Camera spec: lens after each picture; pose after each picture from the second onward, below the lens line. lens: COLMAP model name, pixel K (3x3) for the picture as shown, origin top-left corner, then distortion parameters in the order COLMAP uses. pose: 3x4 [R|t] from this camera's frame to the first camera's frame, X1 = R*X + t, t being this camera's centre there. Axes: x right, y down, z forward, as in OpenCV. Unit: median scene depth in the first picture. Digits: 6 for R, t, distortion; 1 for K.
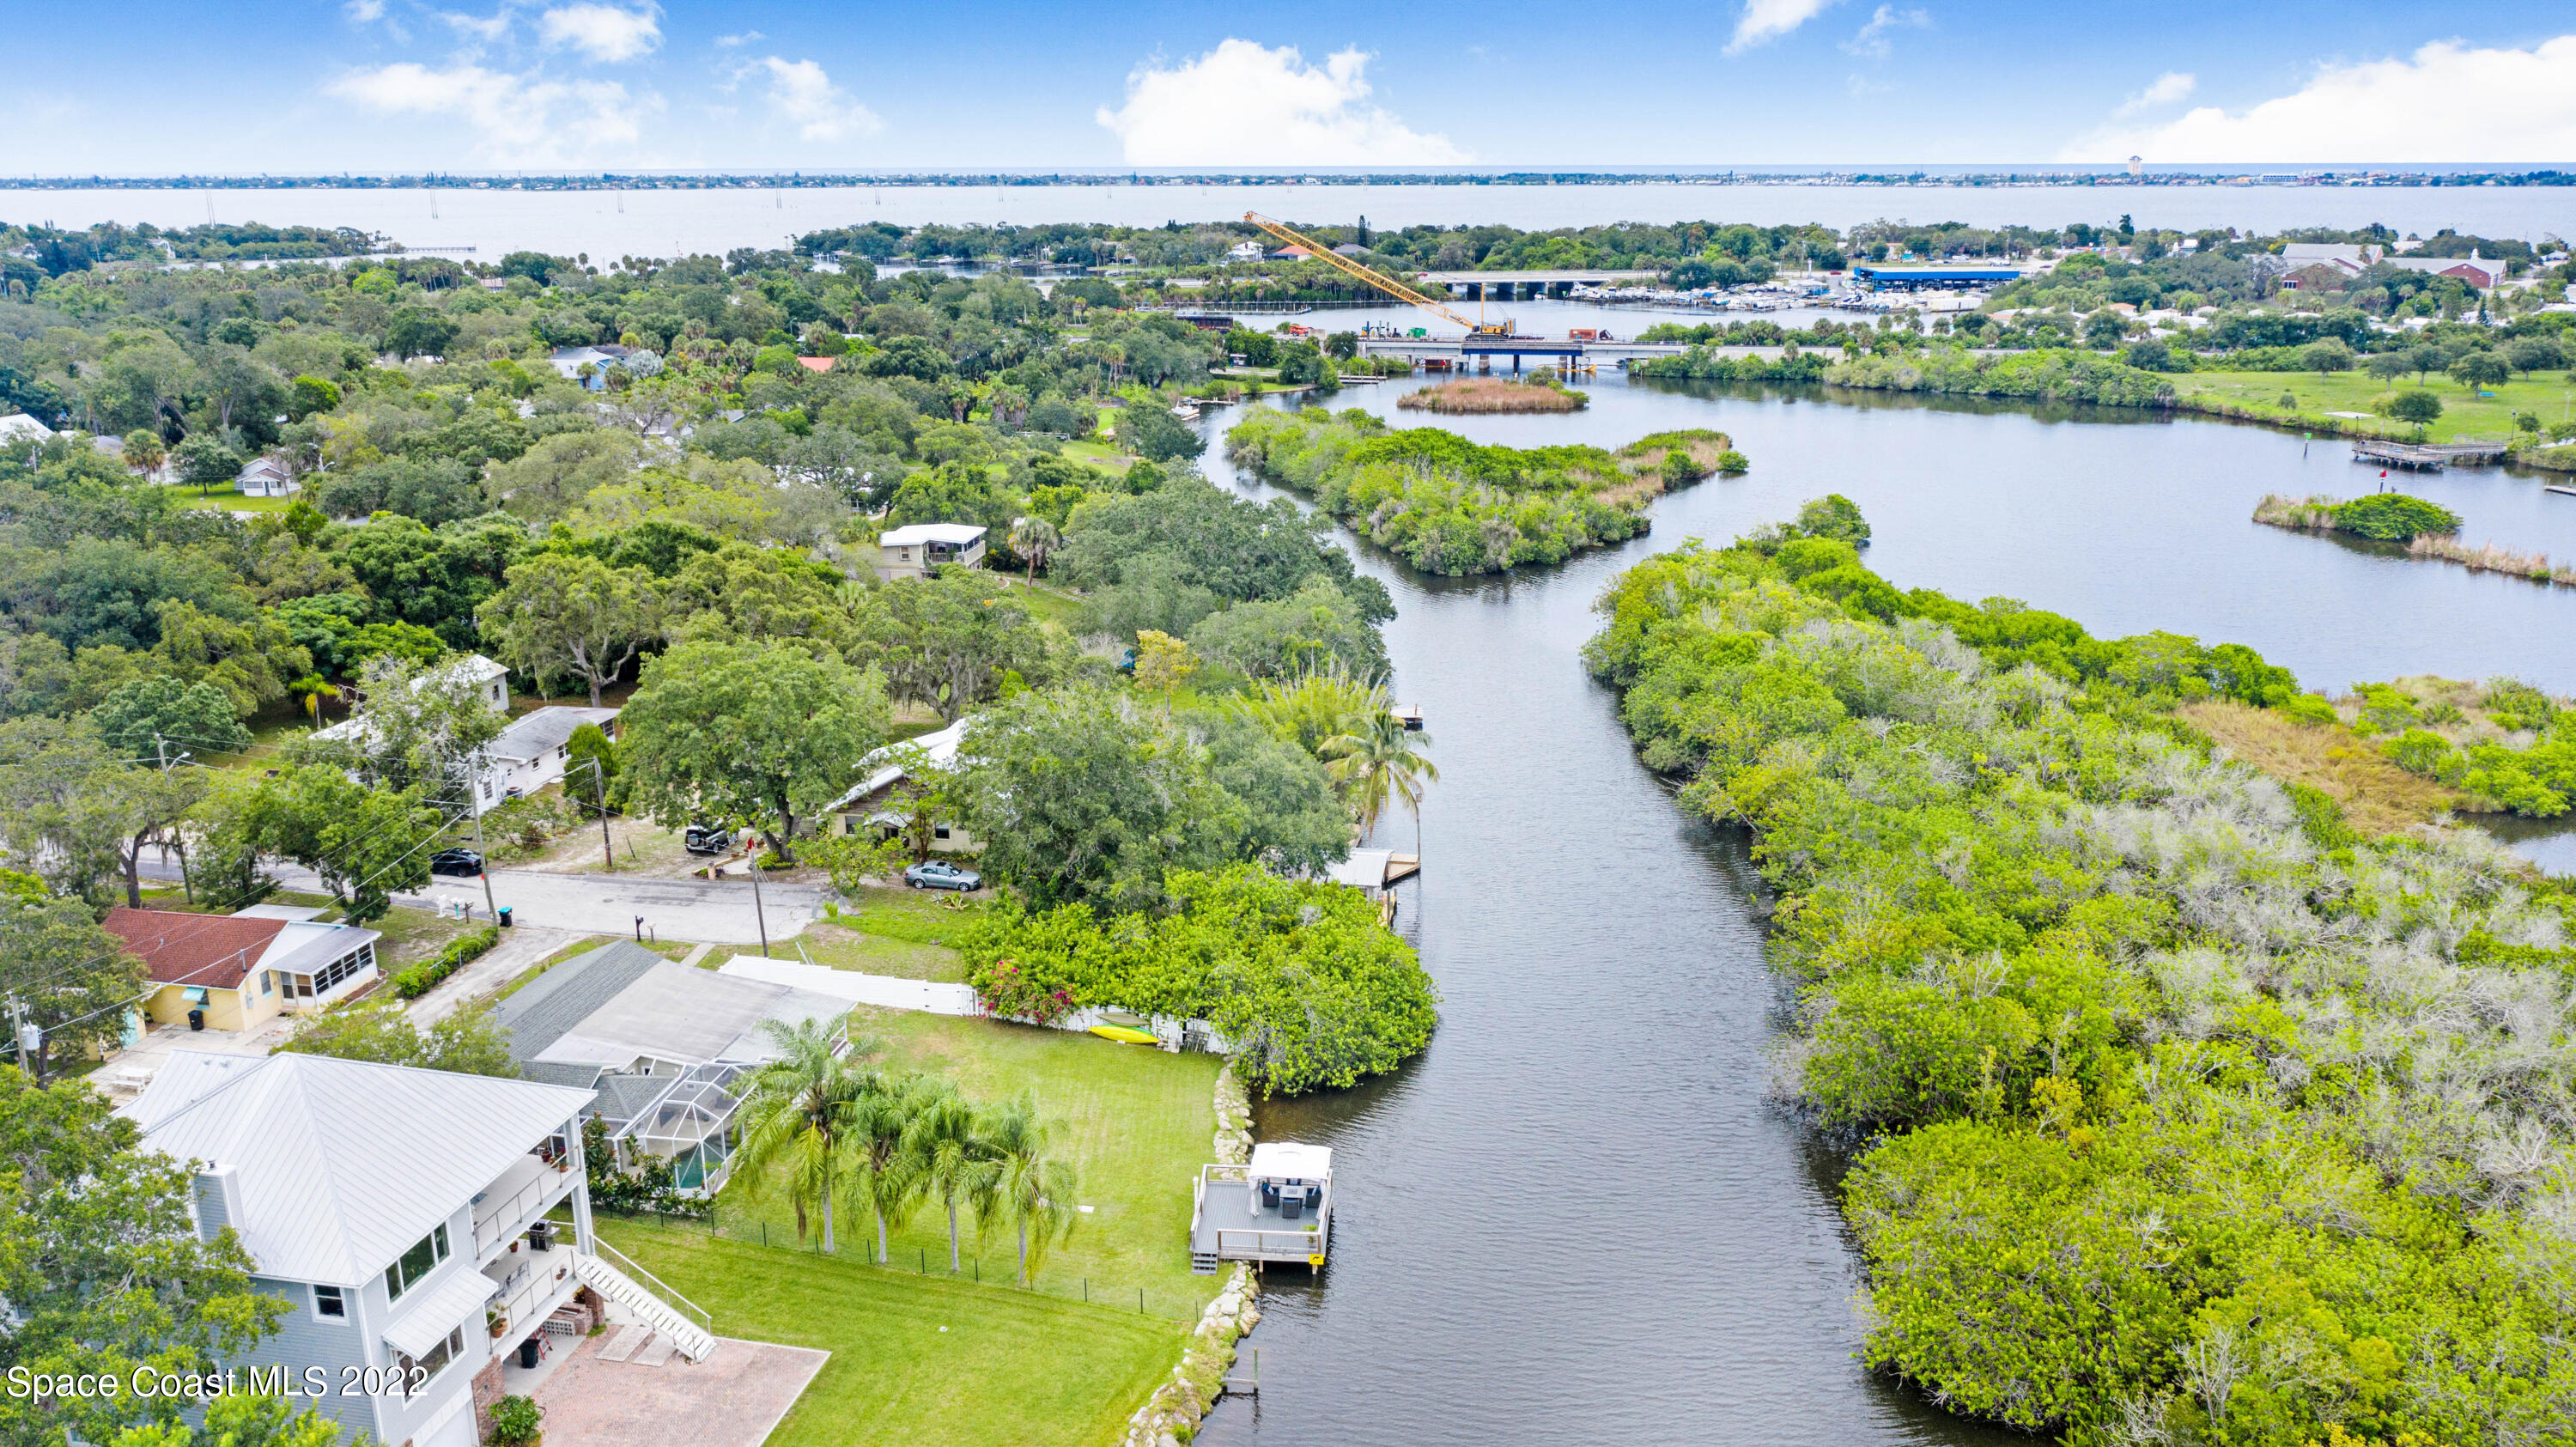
lens RADIAL K [[2047.8, 0, 1215.4], [0, 2047.8, 637.8], [0, 0, 1]] dist [-0.010067, -0.003048]
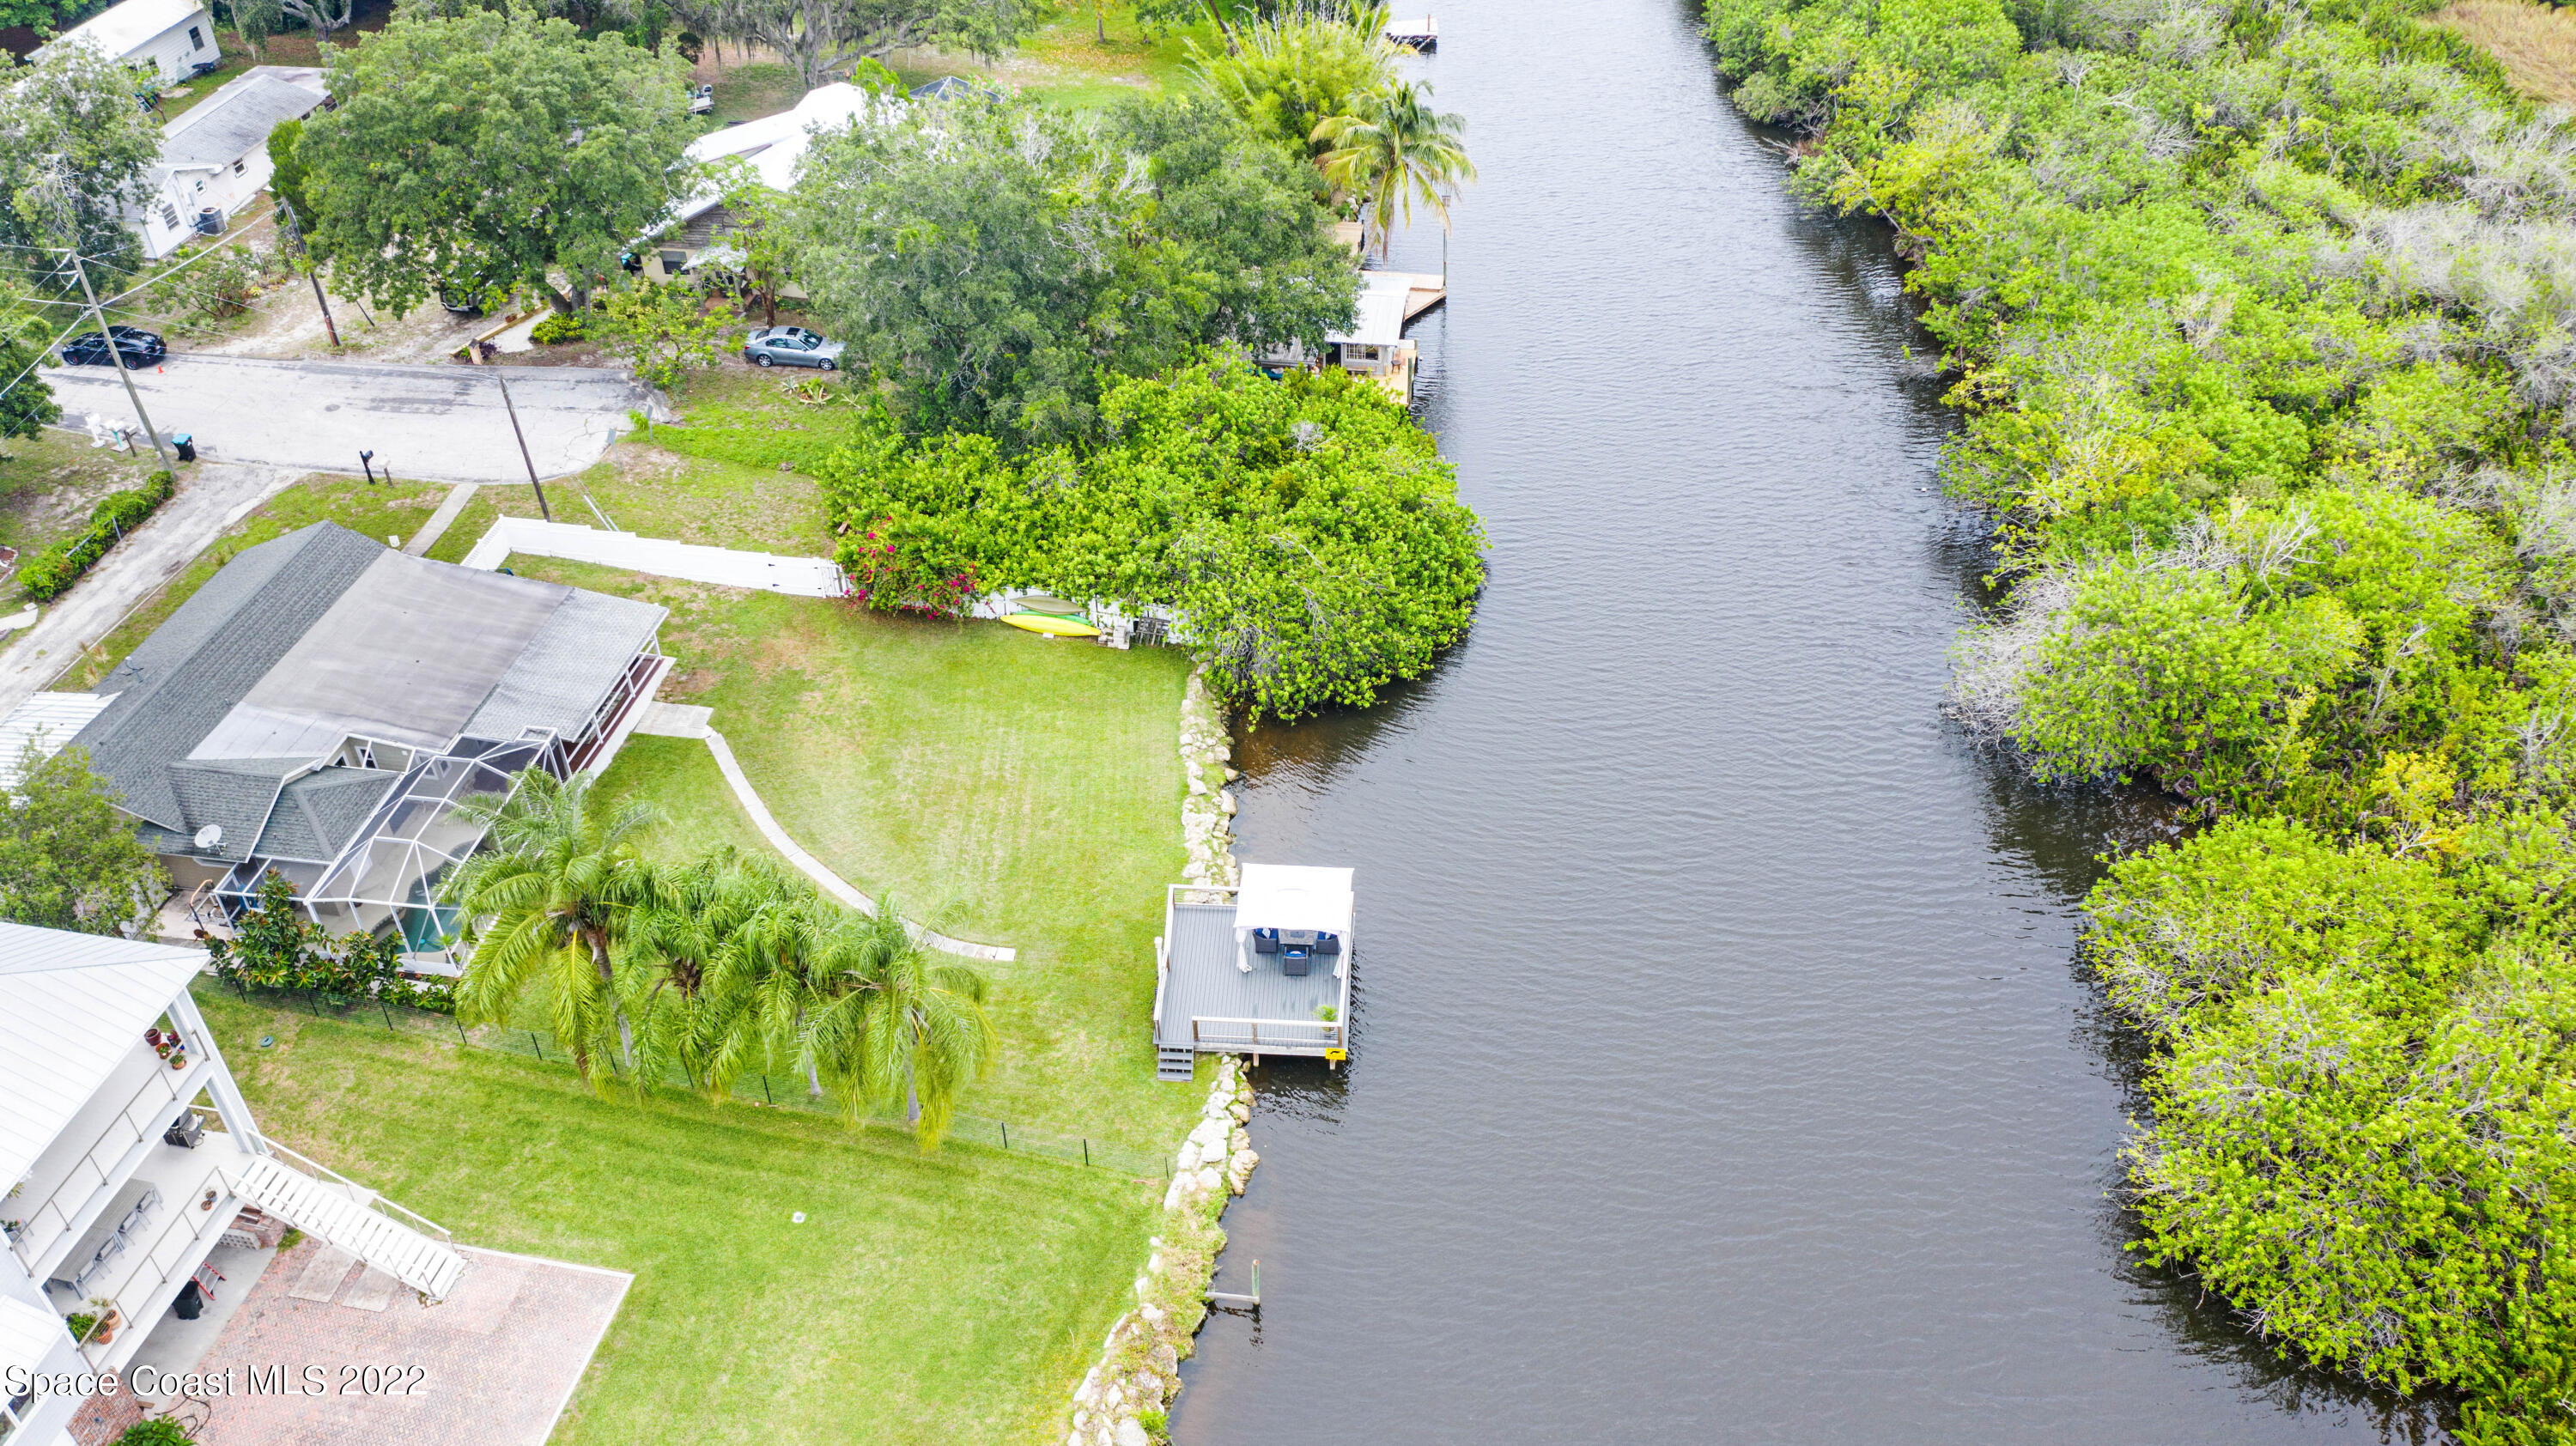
lens RADIAL K [[2047.7, 0, 1215.4], [0, 2047.7, 637.3], [0, 0, 1]] dist [-0.010067, -0.003048]
pose [[0.999411, -0.031256, 0.014140, 0.002405], [0.023280, 0.920667, 0.389654, -0.078586], [-0.025197, -0.389096, 0.920853, 0.328346]]
